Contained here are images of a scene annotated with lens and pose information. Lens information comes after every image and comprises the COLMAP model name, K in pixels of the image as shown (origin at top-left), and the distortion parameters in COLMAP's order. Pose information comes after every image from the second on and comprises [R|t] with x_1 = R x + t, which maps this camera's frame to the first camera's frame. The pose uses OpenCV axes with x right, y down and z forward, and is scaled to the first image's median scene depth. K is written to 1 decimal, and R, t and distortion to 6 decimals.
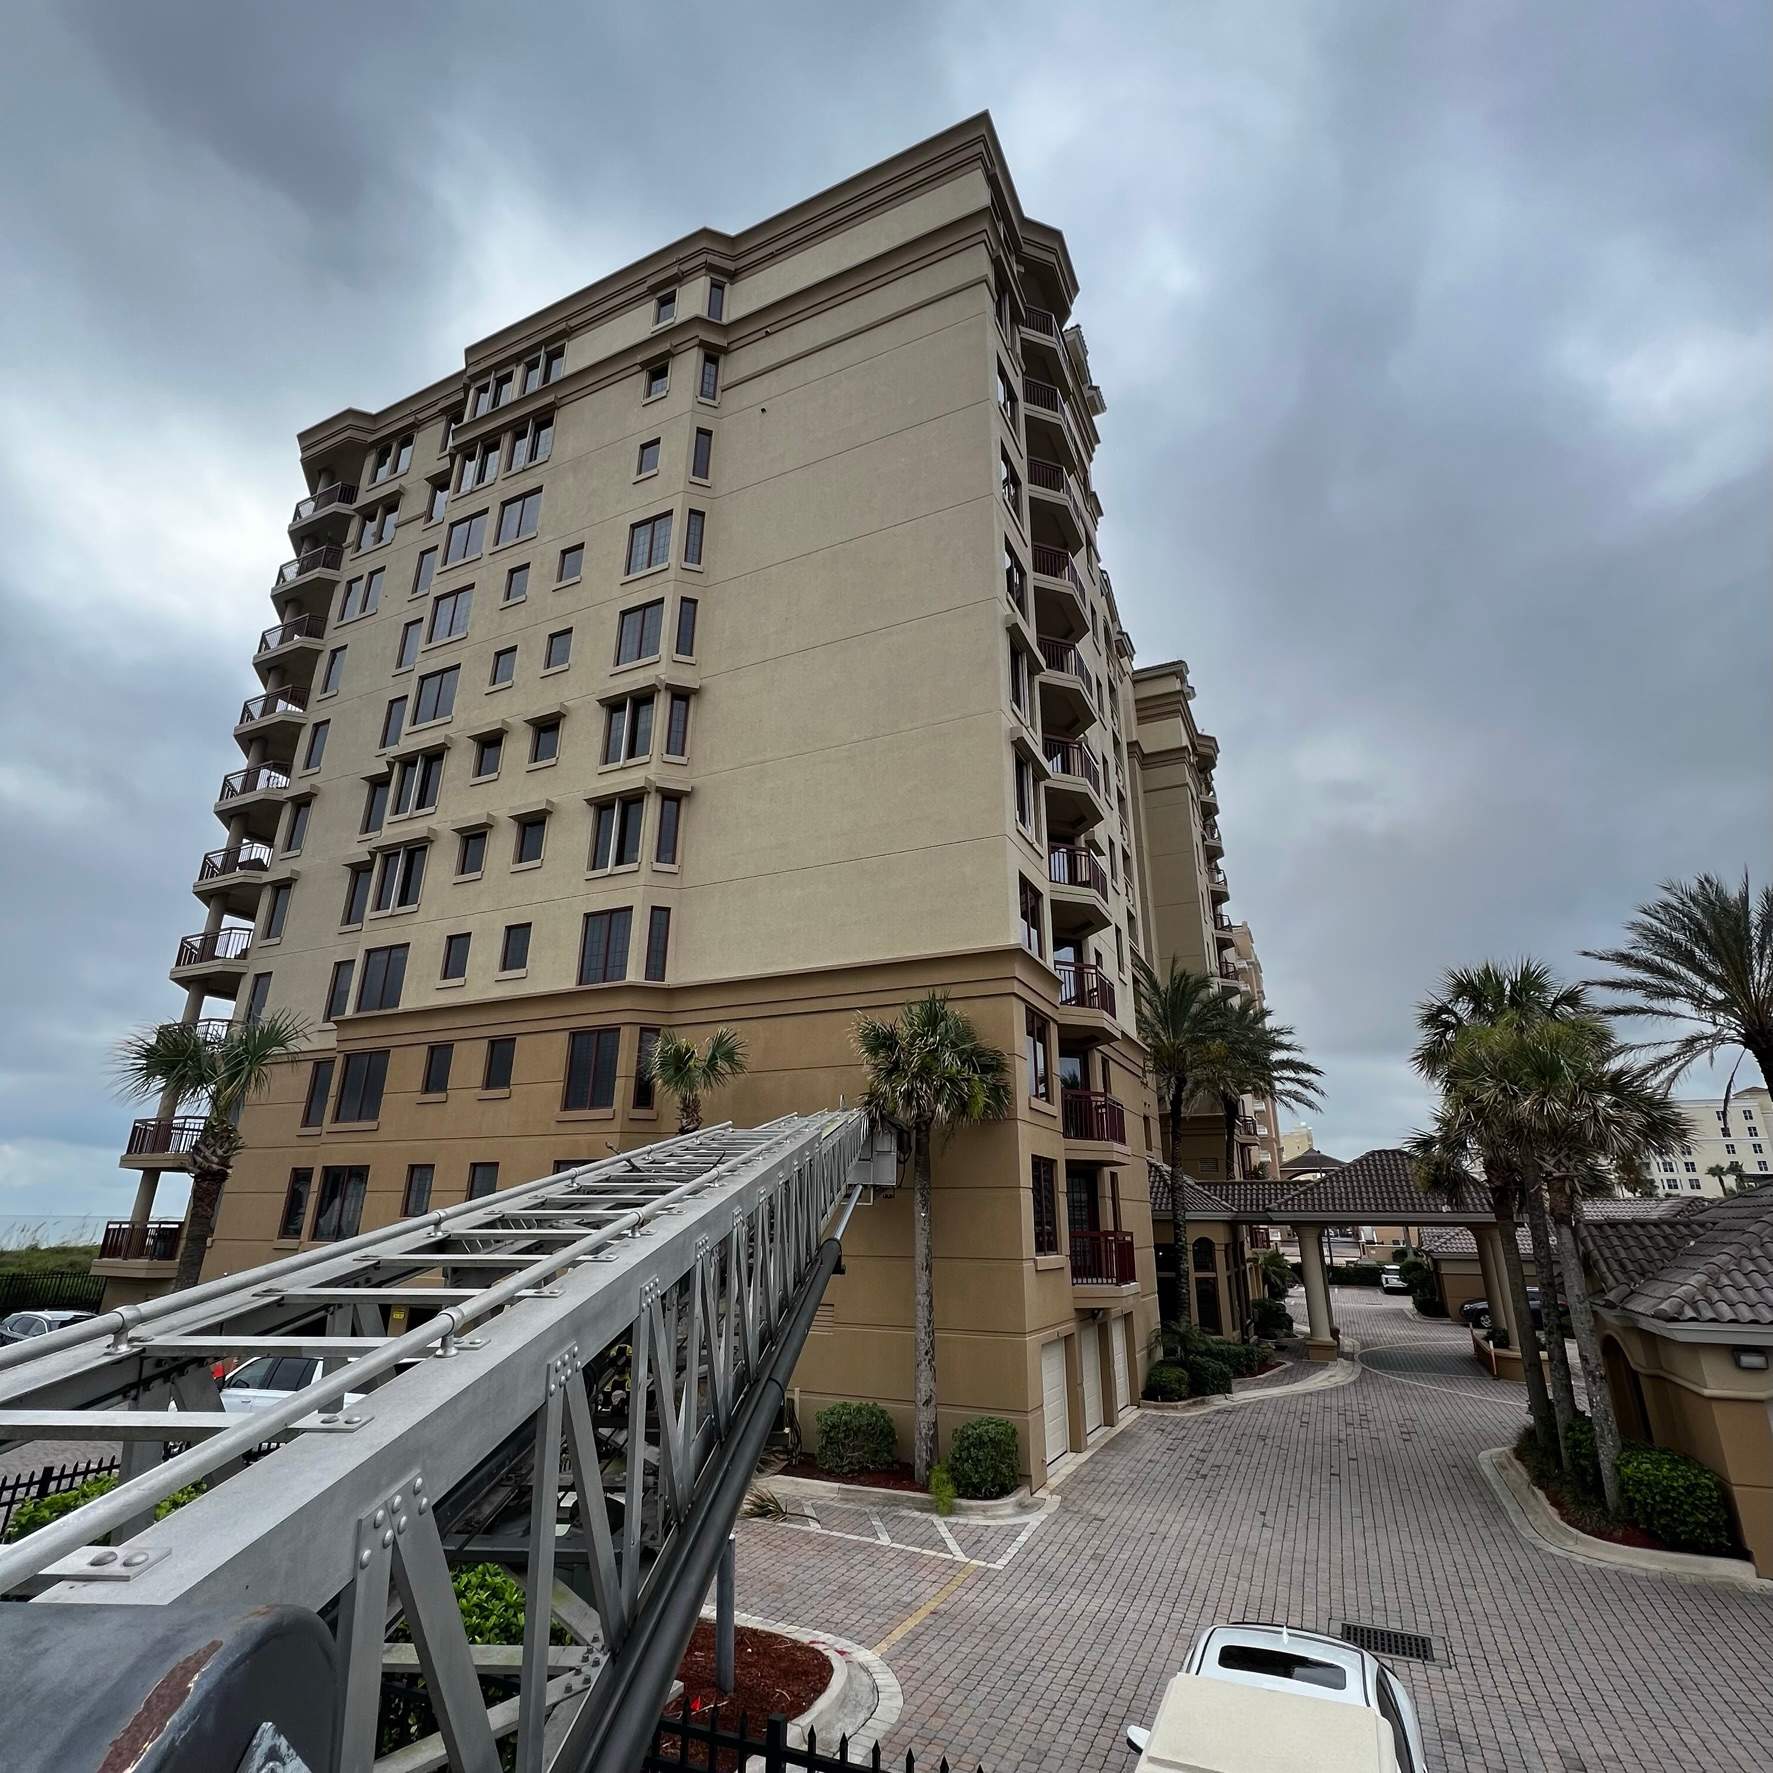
lens RADIAL K [[945.3, 0, 886.5], [0, 945.3, 886.5], [0, 0, 1]] dist [-0.003213, 0.001726]
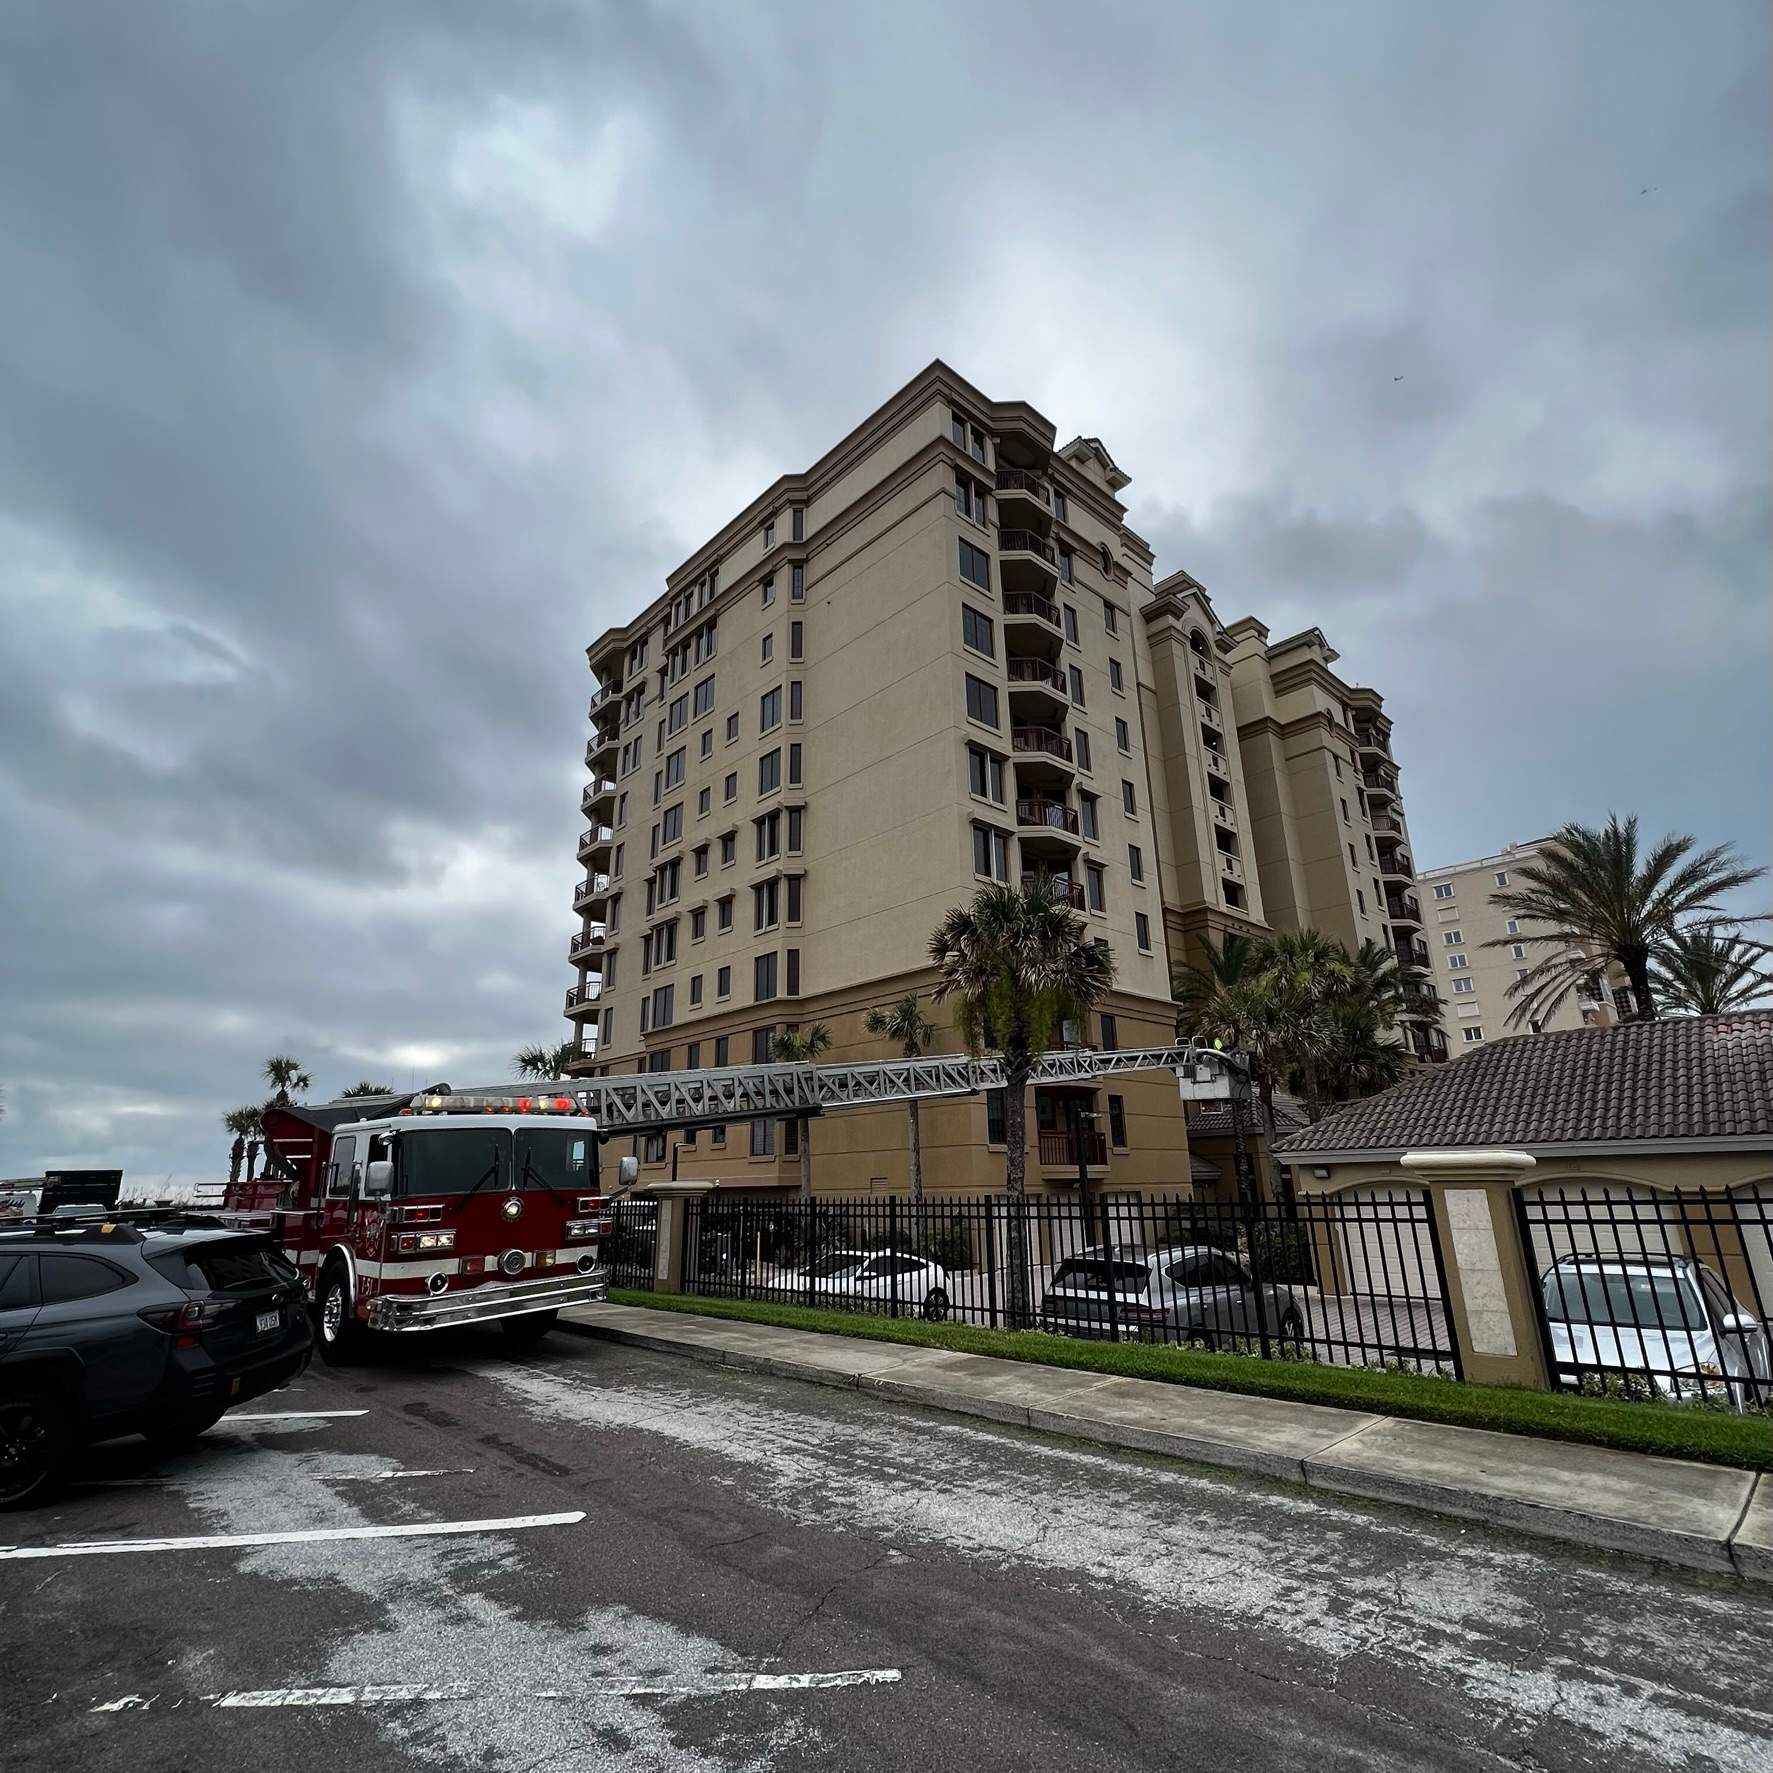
lens RADIAL K [[945.3, 0, 886.5], [0, 945.3, 886.5], [0, 0, 1]] dist [-0.003213, 0.001726]
pose [[0.929888, -0.135039, -0.342160, 0.400171], [0.145962, 0.989270, 0.006250, -0.060157], [0.337645, -0.055754, 0.939621, -0.385296]]
